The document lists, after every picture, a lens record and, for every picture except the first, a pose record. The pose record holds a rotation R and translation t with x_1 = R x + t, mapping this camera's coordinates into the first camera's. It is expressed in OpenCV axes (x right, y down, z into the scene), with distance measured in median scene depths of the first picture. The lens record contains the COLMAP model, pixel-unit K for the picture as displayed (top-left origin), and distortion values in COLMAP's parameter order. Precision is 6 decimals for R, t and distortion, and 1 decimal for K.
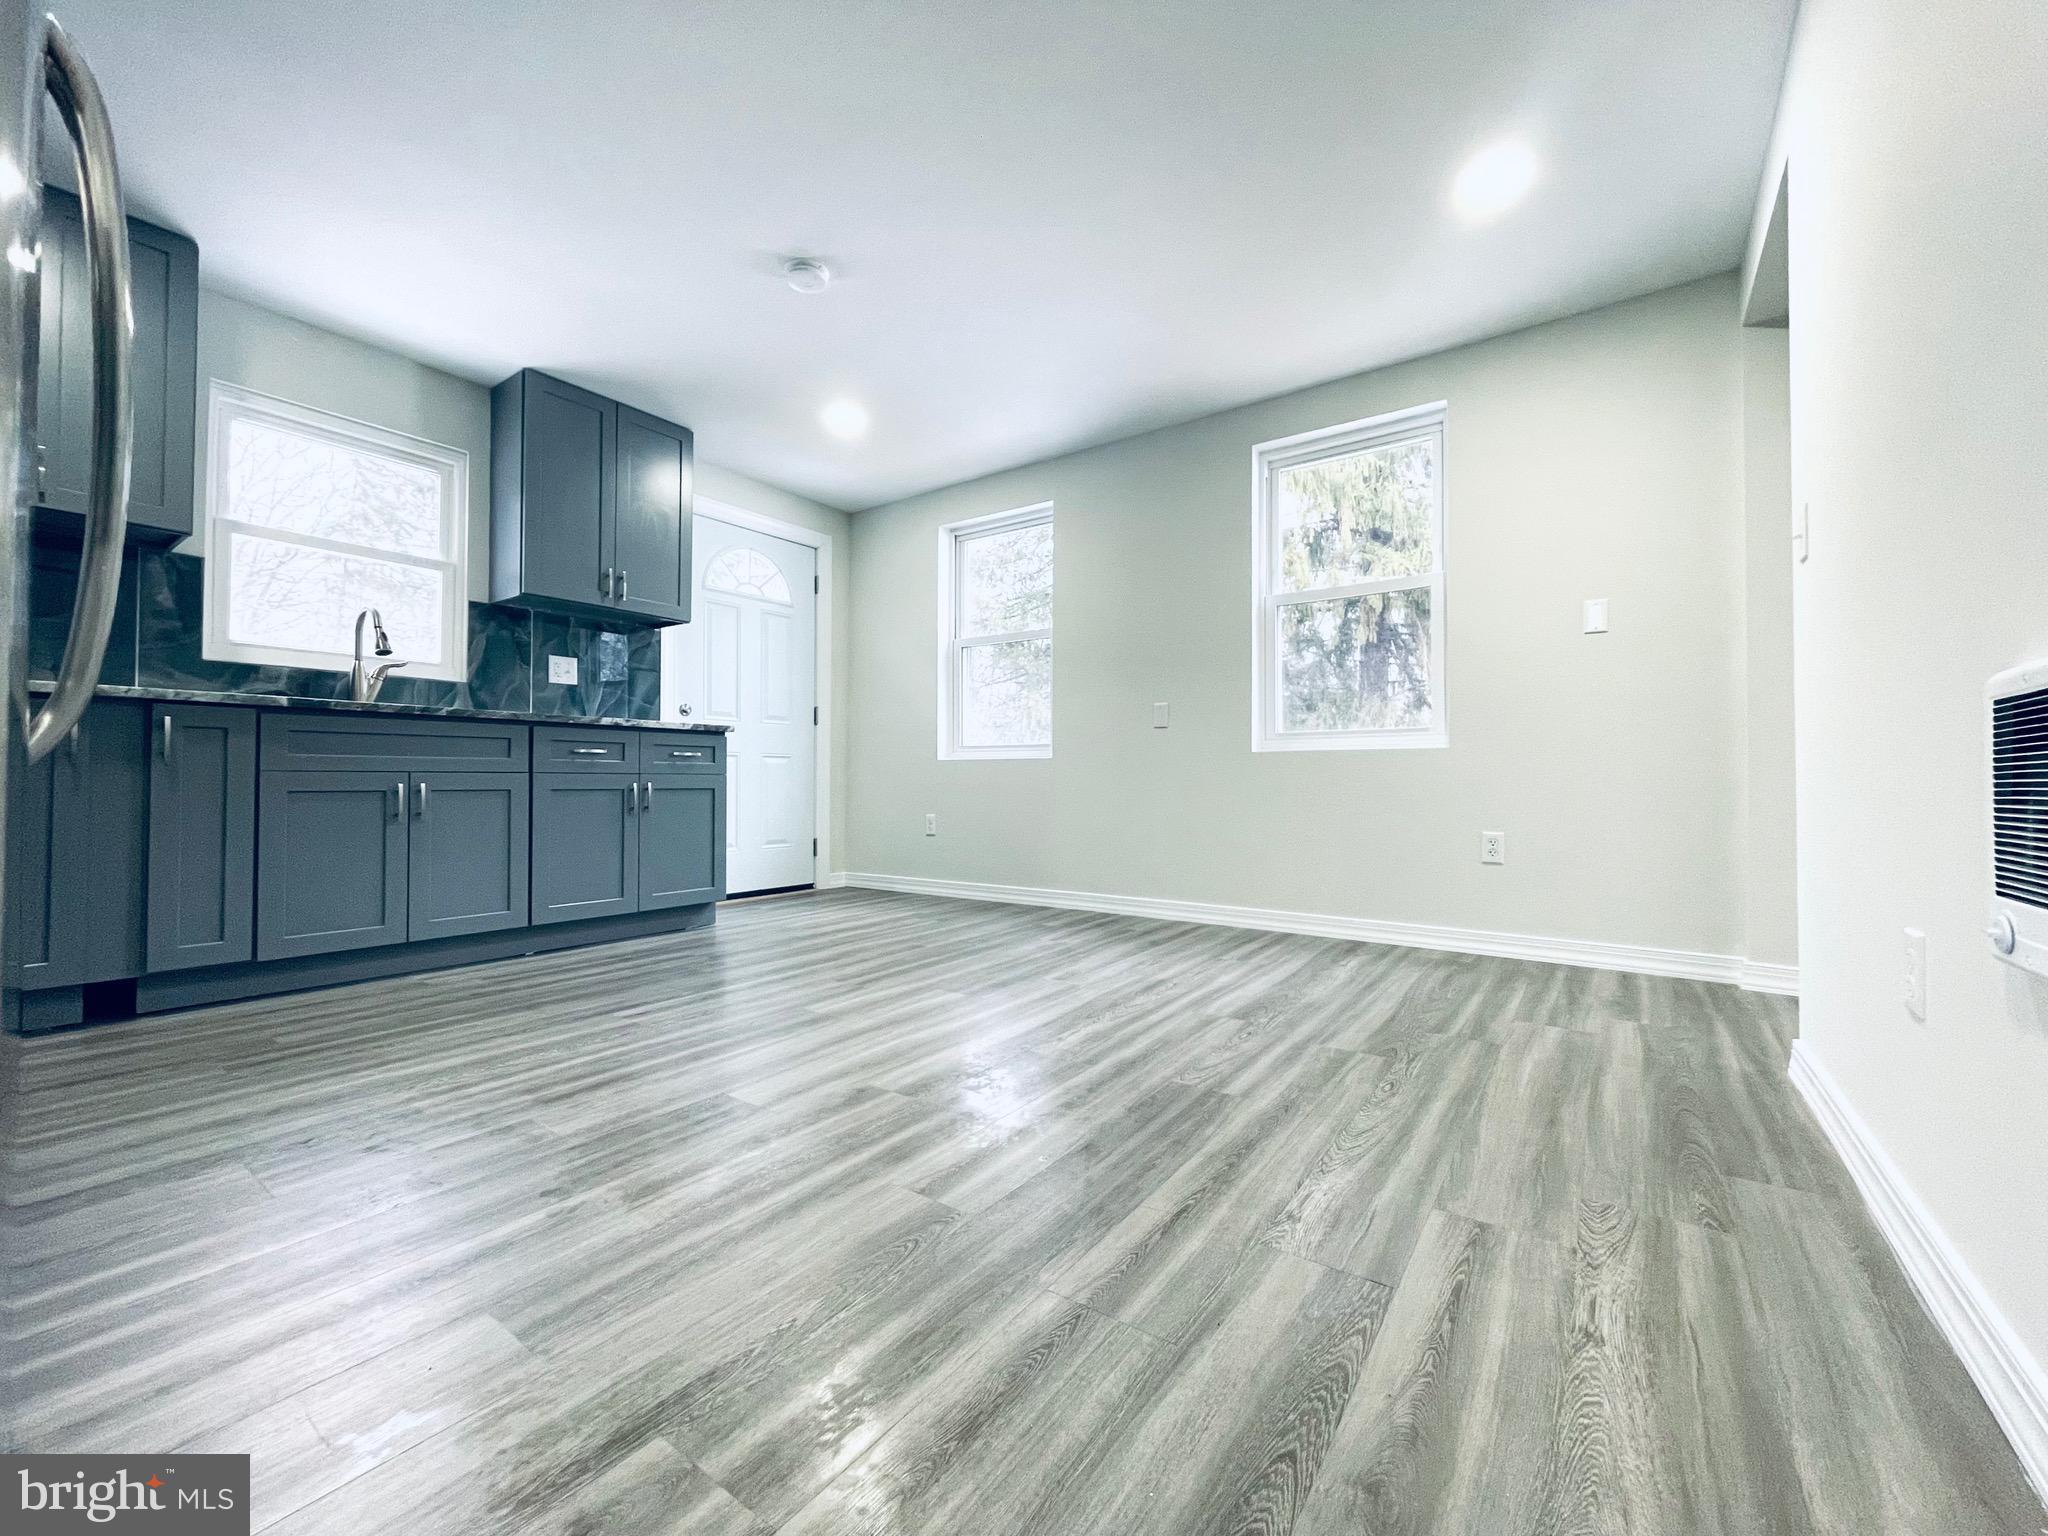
lens RADIAL K [[825.4, 0, 1021.5], [0, 825.4, 771.1], [0, 0, 1]] dist [-0.003432, -0.000325]
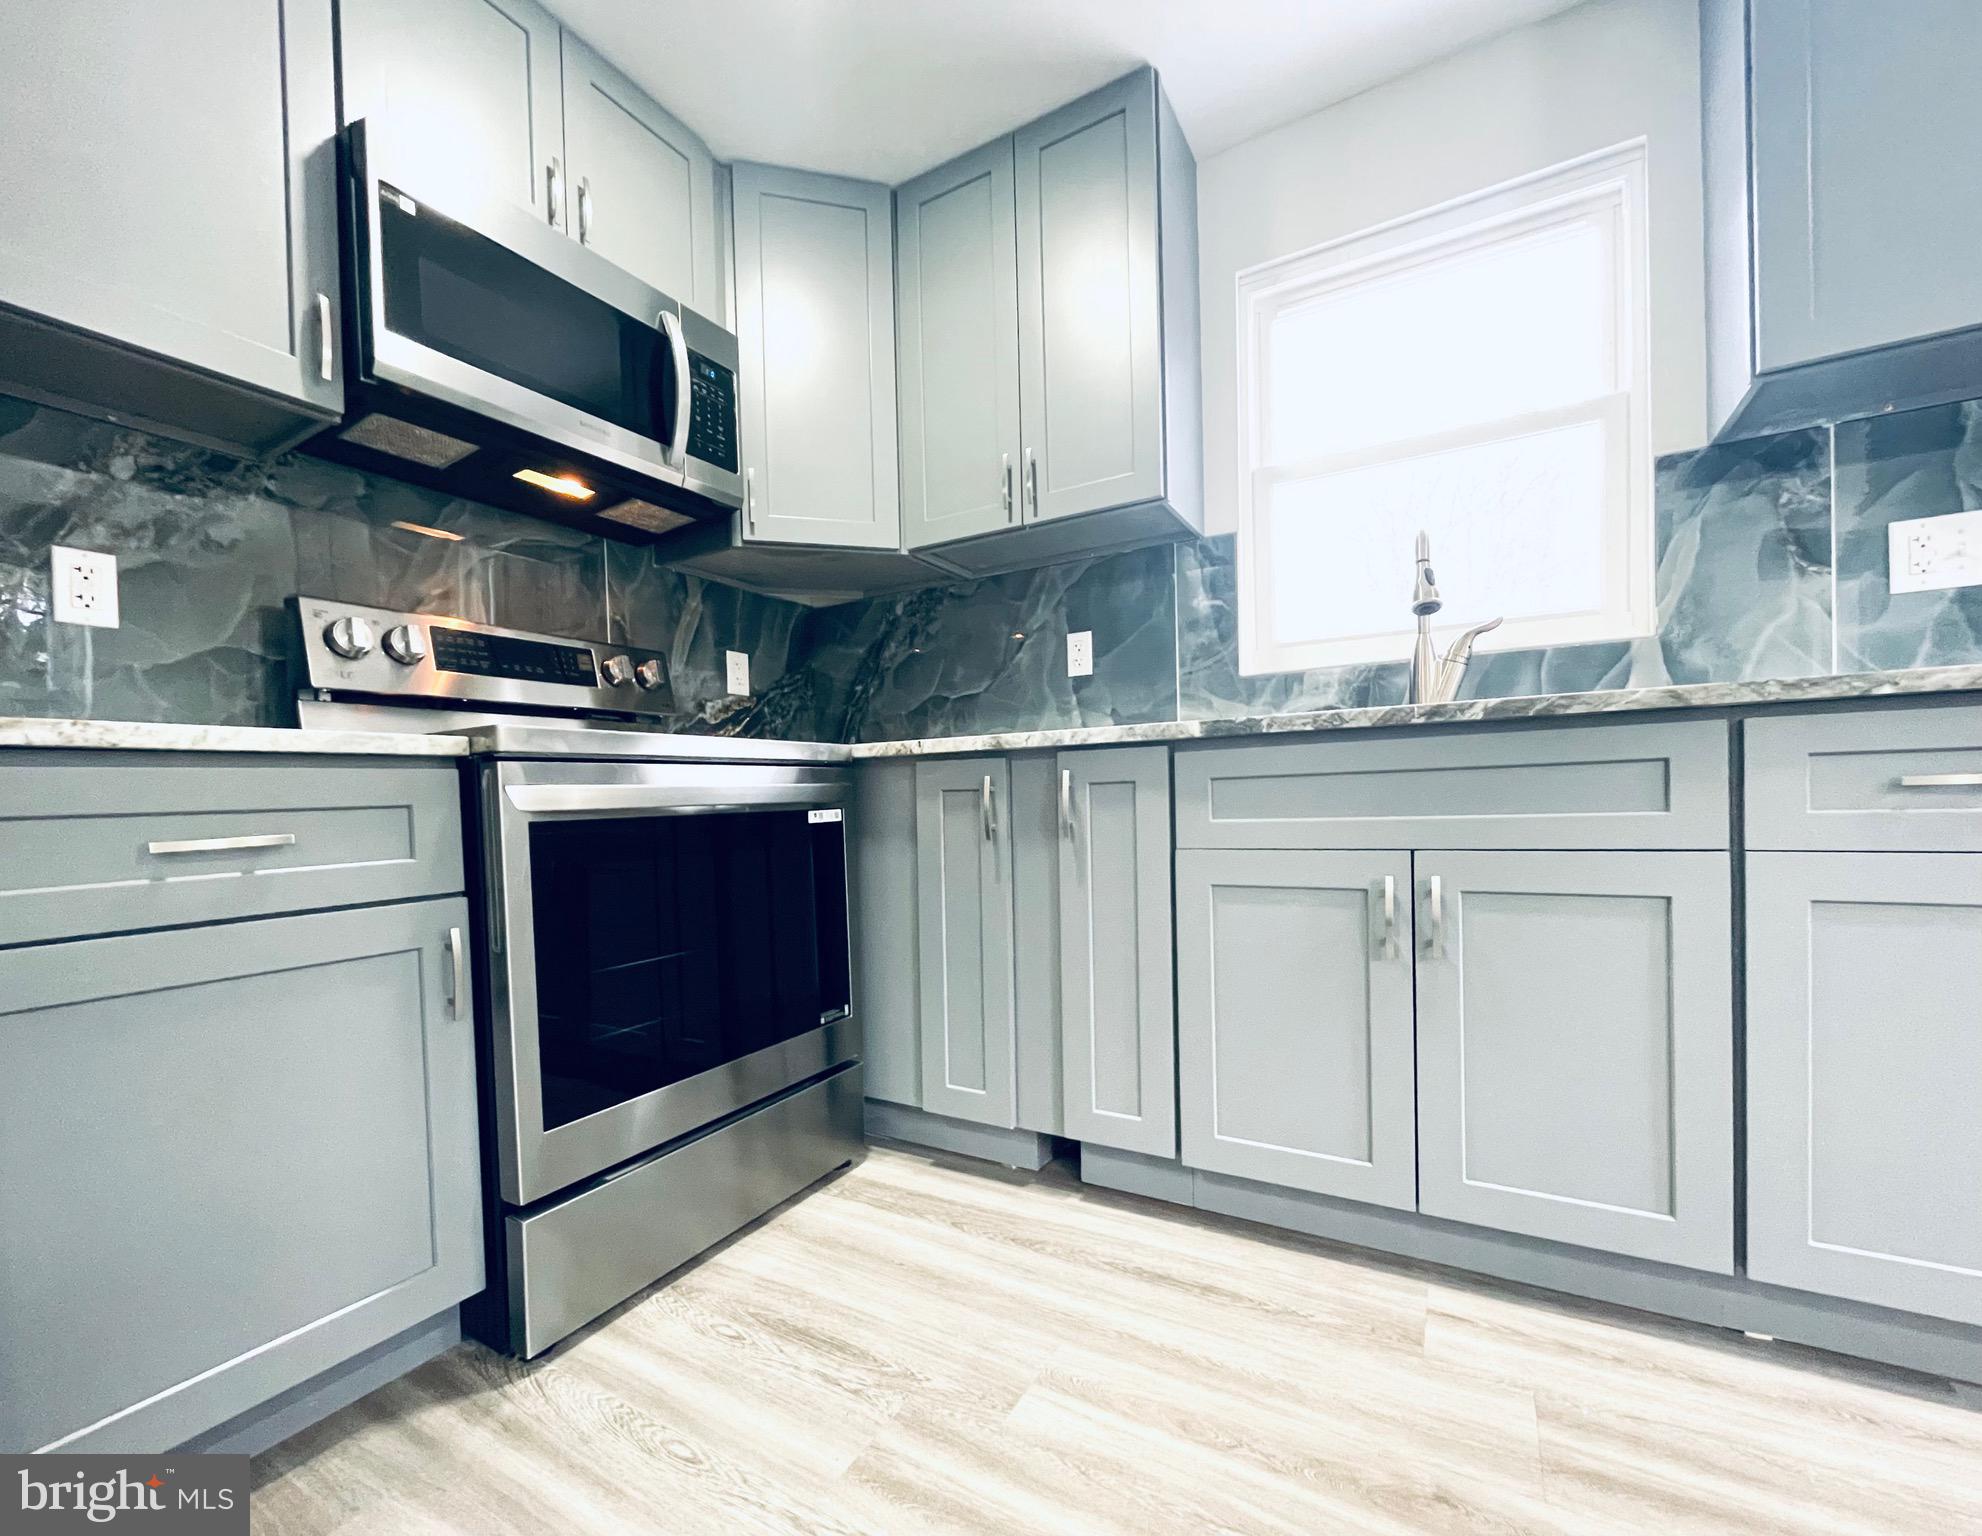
lens RADIAL K [[829.0, 0, 990.9], [0, 829.0, 814.7], [0, 0, 1]] dist [0.000301, -0.001685]
pose [[0.096570, 0.011825, -0.995256, -0.275269], [0.039766, 0.999085, 0.015729, -0.032191], [0.994531, -0.041096, 0.096011, 0.657003]]
